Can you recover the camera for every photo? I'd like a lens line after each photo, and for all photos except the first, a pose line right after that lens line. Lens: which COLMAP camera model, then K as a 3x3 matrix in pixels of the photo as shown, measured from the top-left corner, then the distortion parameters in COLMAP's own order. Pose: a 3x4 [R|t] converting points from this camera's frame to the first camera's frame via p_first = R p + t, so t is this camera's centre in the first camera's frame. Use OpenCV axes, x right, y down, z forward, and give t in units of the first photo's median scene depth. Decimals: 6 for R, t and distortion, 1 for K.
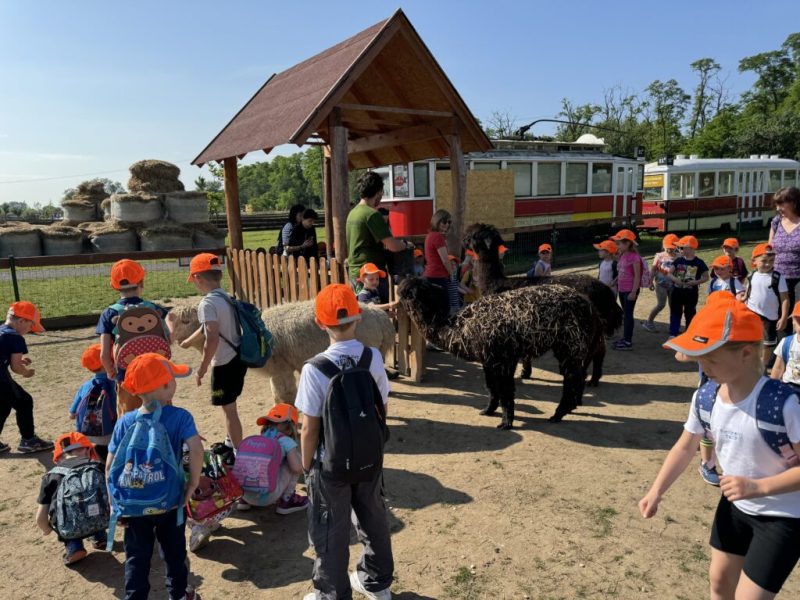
lens RADIAL K [[563.1, 0, 386.4], [0, 563.1, 303.6], [0, 0, 1]] dist [0.003516, -0.026567]
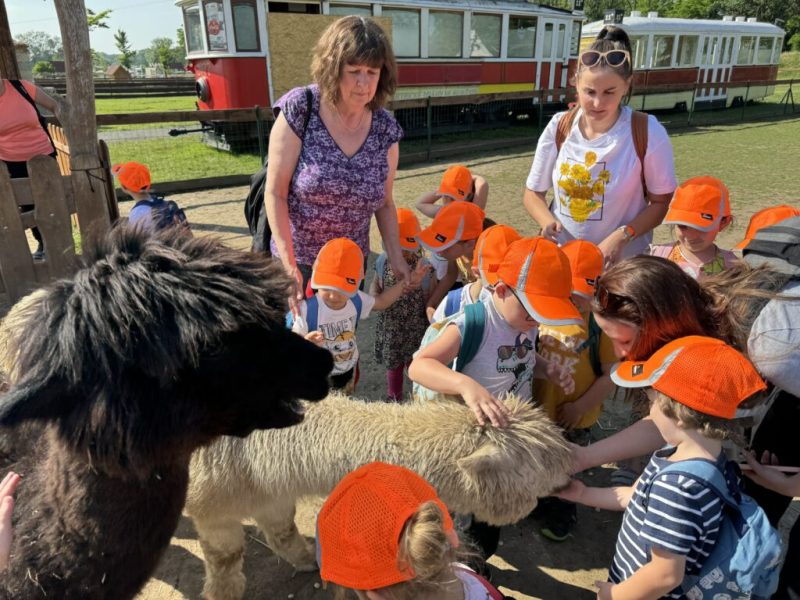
lens RADIAL K [[585.1, 0, 400.0], [0, 585.1, 300.0], [0, 0, 1]] dist [0.029672, -0.030727]
pose [[0.996353, 0.001639, 0.085314, 0.140899], [-0.018684, 0.979744, 0.199379, -0.026821], [-0.083259, -0.200246, 0.976202, 0.150553]]
